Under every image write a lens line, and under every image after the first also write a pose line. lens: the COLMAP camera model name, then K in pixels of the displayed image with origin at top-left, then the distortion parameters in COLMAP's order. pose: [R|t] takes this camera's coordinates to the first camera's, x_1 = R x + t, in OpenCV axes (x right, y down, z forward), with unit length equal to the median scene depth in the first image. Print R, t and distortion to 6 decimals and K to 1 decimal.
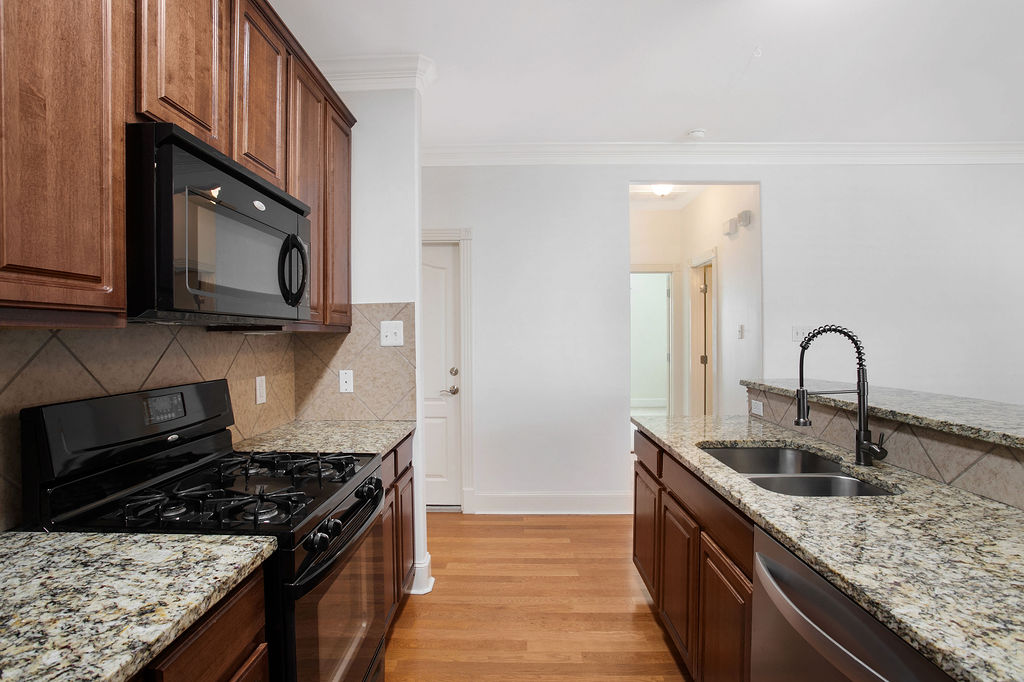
lens RADIAL K [[506.1, 0, 505.2], [0, 506.1, 337.0], [0, 0, 1]] dist [-0.074548, 0.032723]
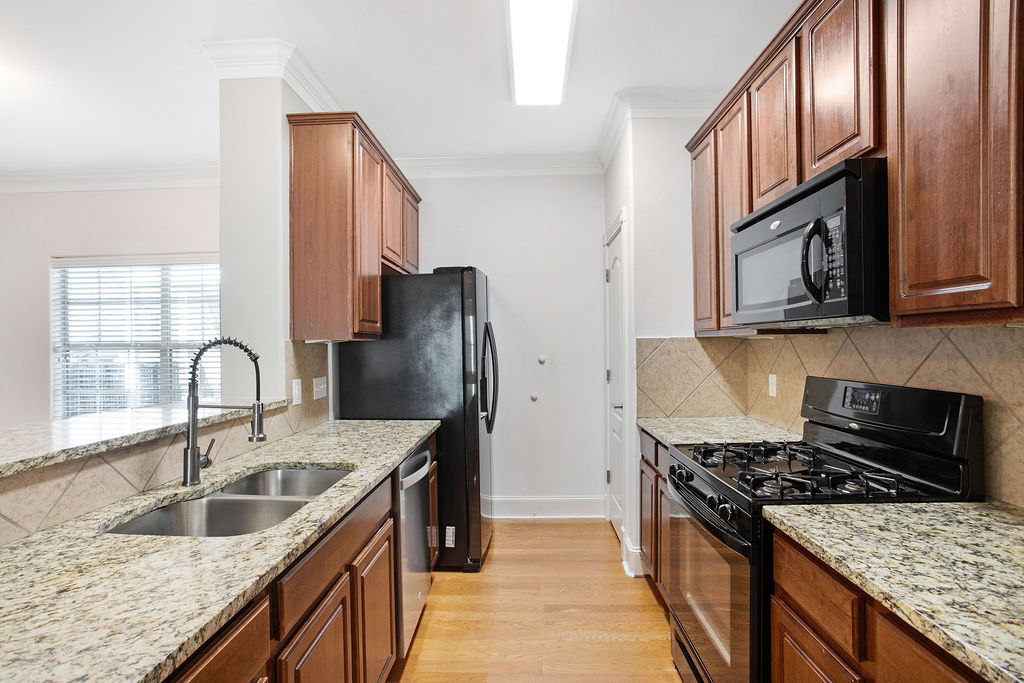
lens RADIAL K [[506.1, 0, 505.2], [0, 506.1, 337.5], [0, 0, 1]] dist [-0.074548, 0.032723]
pose [[-0.999790, 0.018735, 0.008279, 0.108883], [0.018640, 0.999760, -0.011473, -0.001705], [-0.008492, -0.011316, -0.999900, 1.959771]]
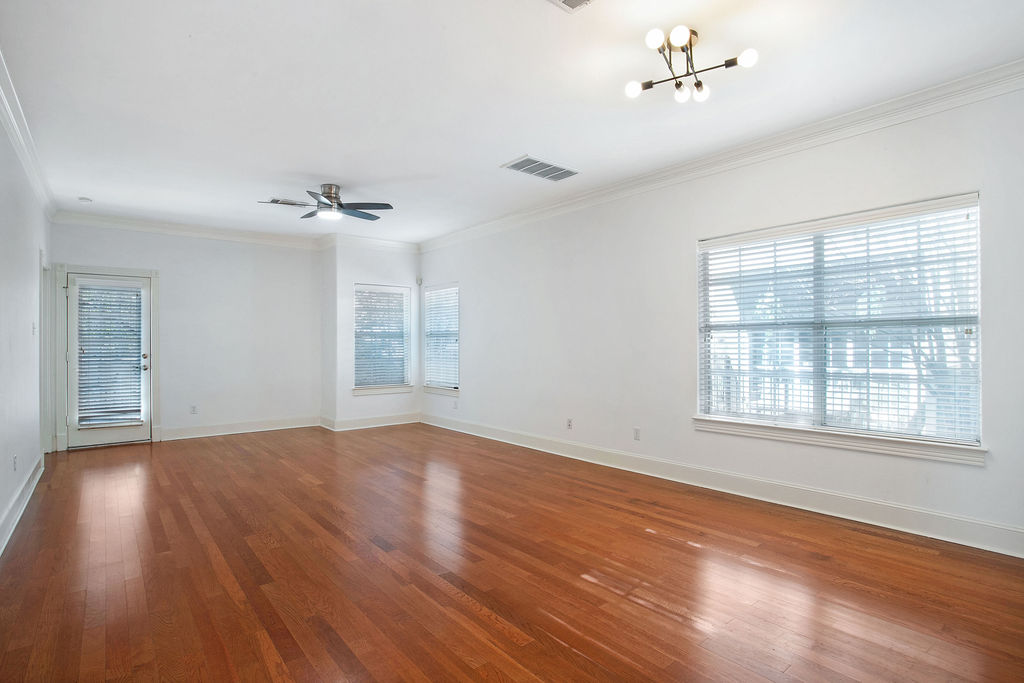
lens RADIAL K [[506.1, 0, 505.2], [0, 506.1, 337.5], [0, 0, 1]] dist [-0.074548, 0.032723]
pose [[-0.650601, 0.023404, 0.759059, 1.123695], [0.014085, 0.999725, -0.018751, 0.068092], [-0.759289, -0.001508, -0.650751, 2.012930]]
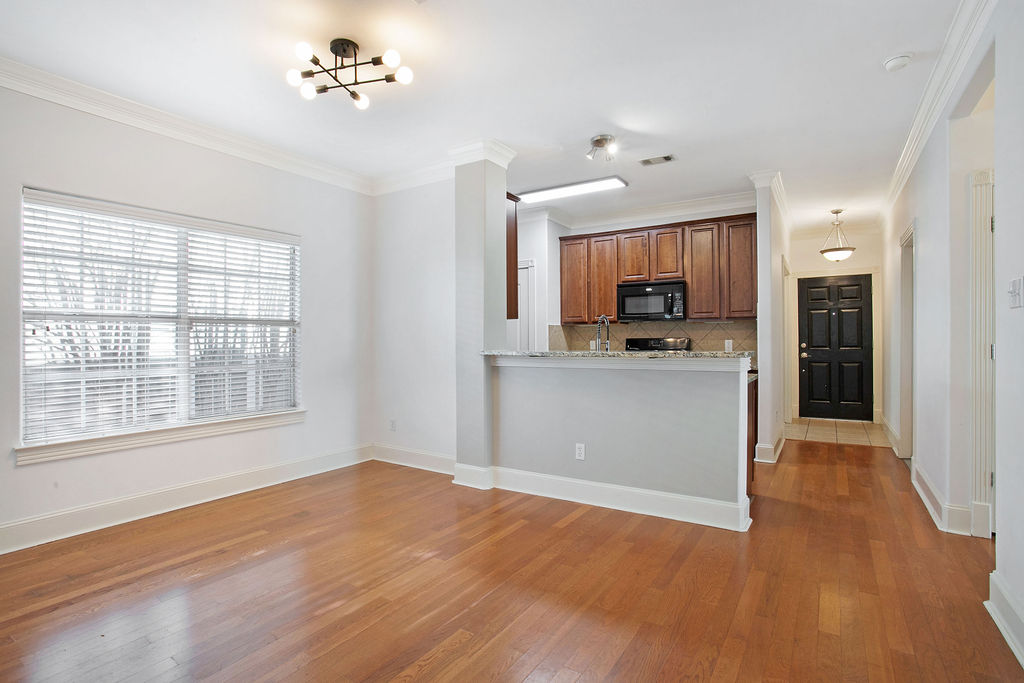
lens RADIAL K [[506.1, 0, 505.2], [0, 506.1, 337.5], [0, 0, 1]] dist [-0.074548, 0.032723]
pose [[-0.526955, 0.006819, -0.849866, 3.058945], [0.007336, 0.999967, 0.003475, 0.071295], [0.849861, -0.004403, -0.526988, 1.898253]]
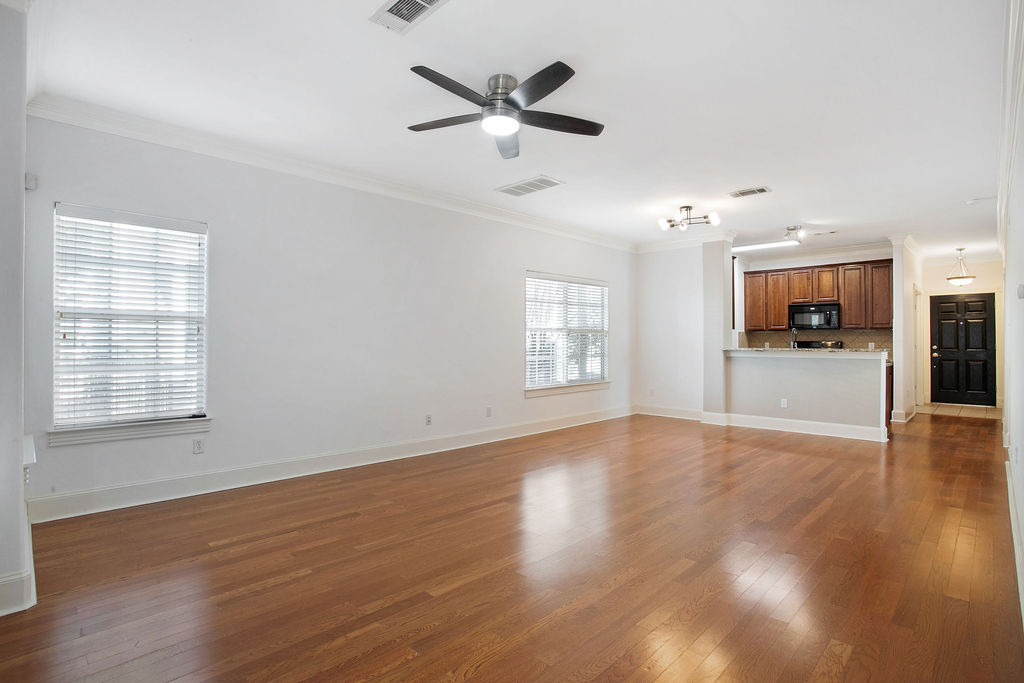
lens RADIAL K [[506.1, 0, 505.2], [0, 506.1, 337.5], [0, 0, 1]] dist [-0.074548, 0.032723]
pose [[-0.692224, 0.001872, -0.721681, 5.494140], [0.002554, 0.999997, 0.000145, 0.047246], [0.721679, -0.001743, -0.692226, 2.155254]]
